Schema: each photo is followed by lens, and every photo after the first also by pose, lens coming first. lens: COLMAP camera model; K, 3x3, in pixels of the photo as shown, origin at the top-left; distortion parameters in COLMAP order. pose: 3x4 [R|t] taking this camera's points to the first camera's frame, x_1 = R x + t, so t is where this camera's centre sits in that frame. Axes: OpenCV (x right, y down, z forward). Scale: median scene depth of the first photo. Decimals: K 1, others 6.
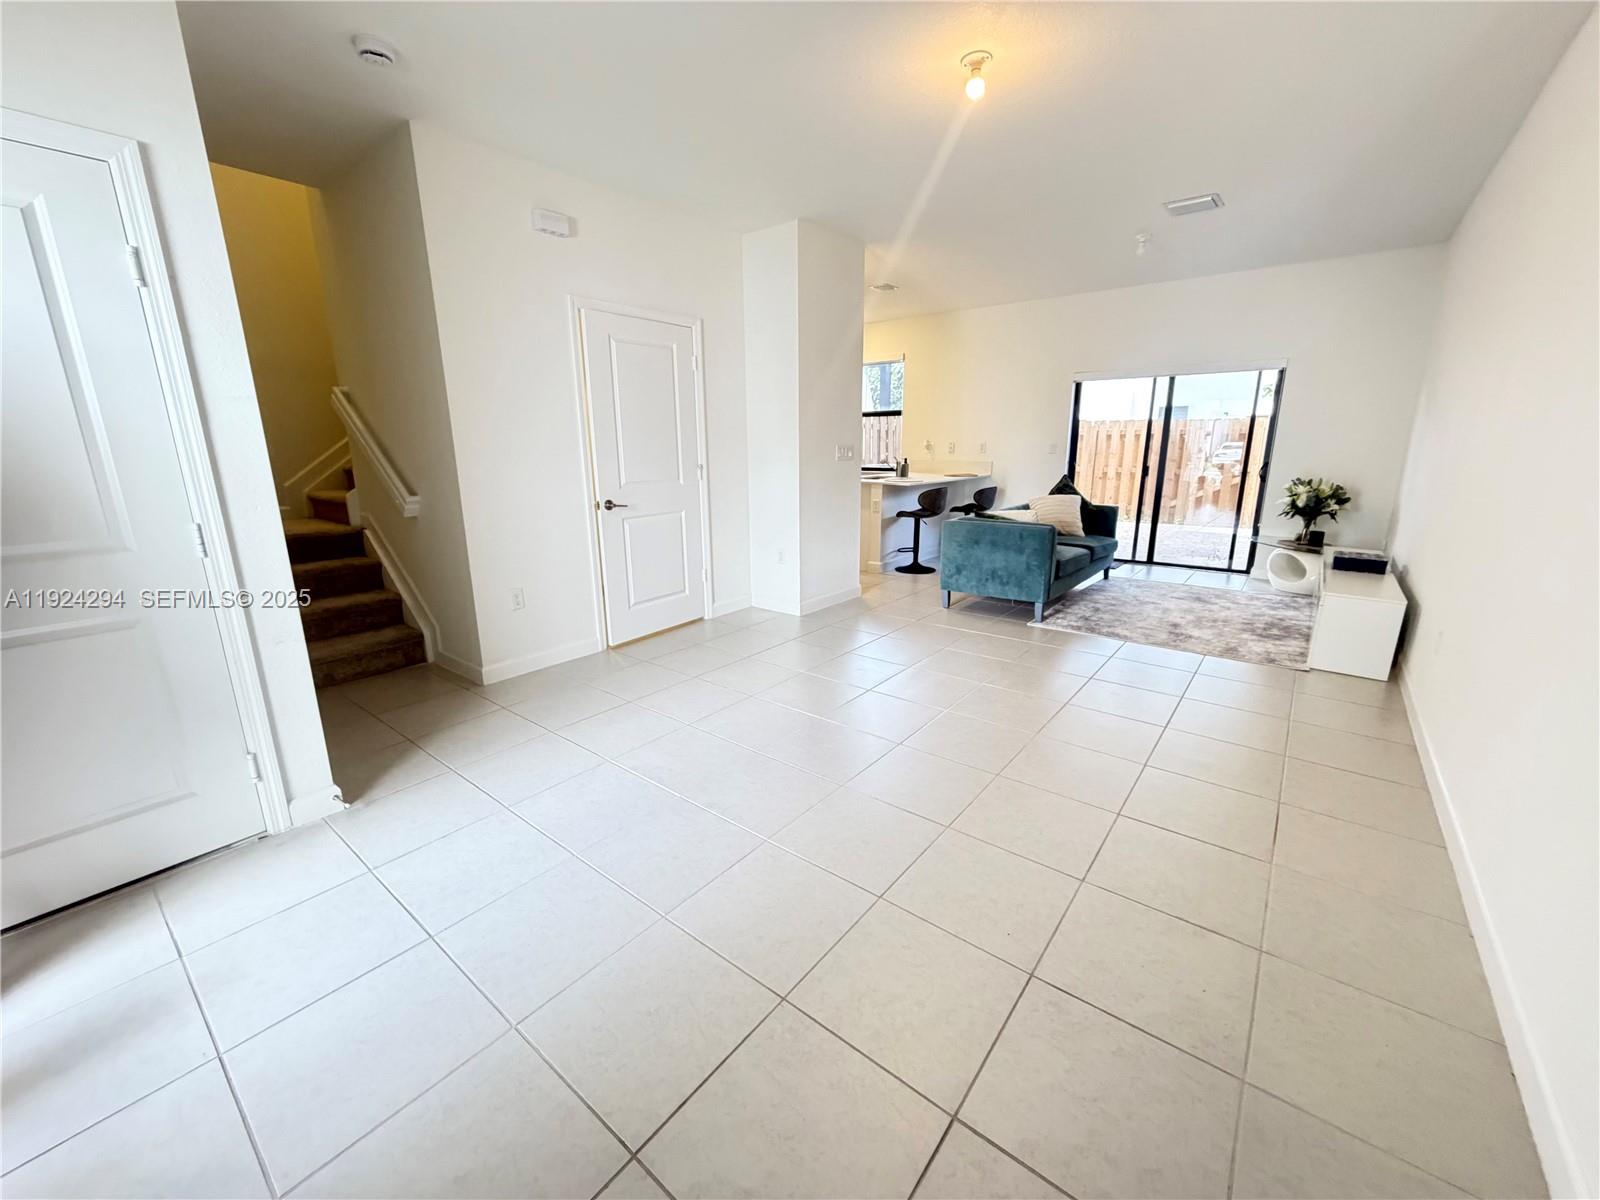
lens RADIAL K [[640.2, 0, 798.0], [0, 640.2, 598.5], [0, 0, 1]] dist [-0.003085, 0.000106]
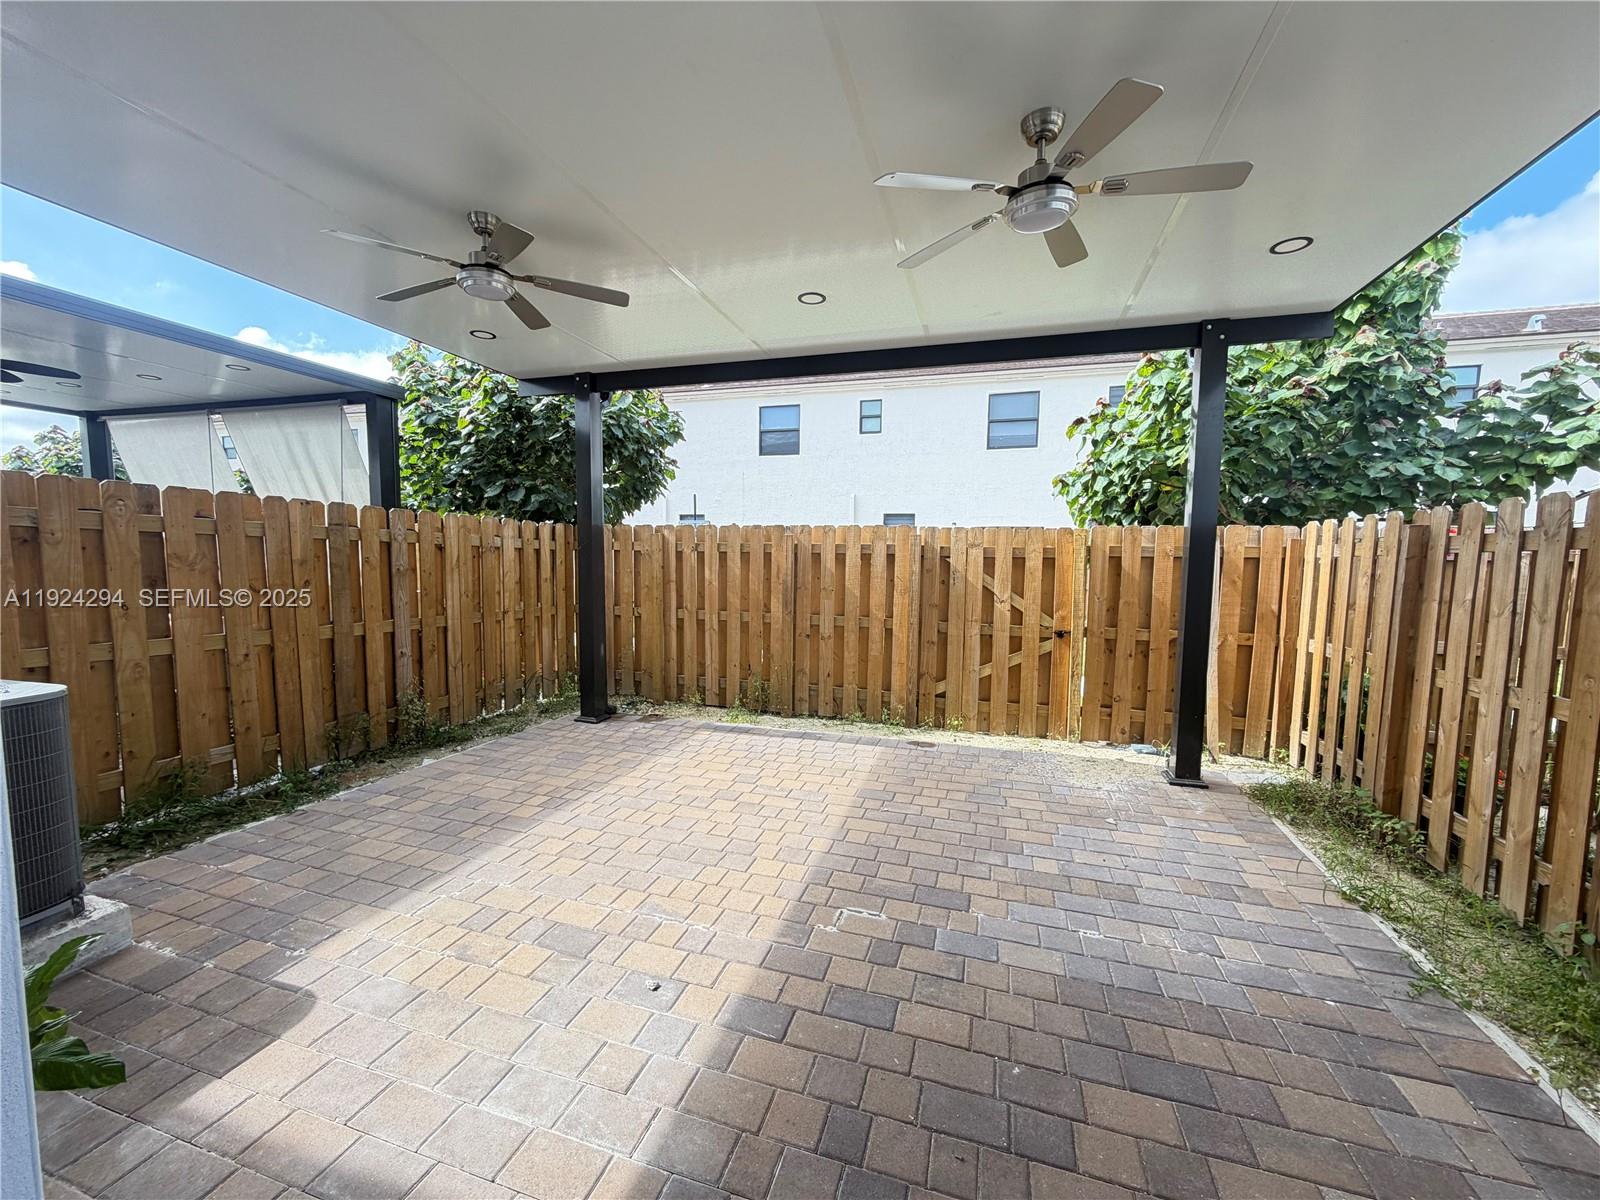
lens RADIAL K [[640.2, 0, 792.3], [0, 640.2, 603.1], [0, 0, 1]] dist [-0.003085, 0.000106]
pose [[0.934322, -0.016314, 0.356056, 0.594089], [0.068675, 0.988474, -0.134919, -0.309839], [-0.349751, 0.150510, 0.924674, 1.122705]]
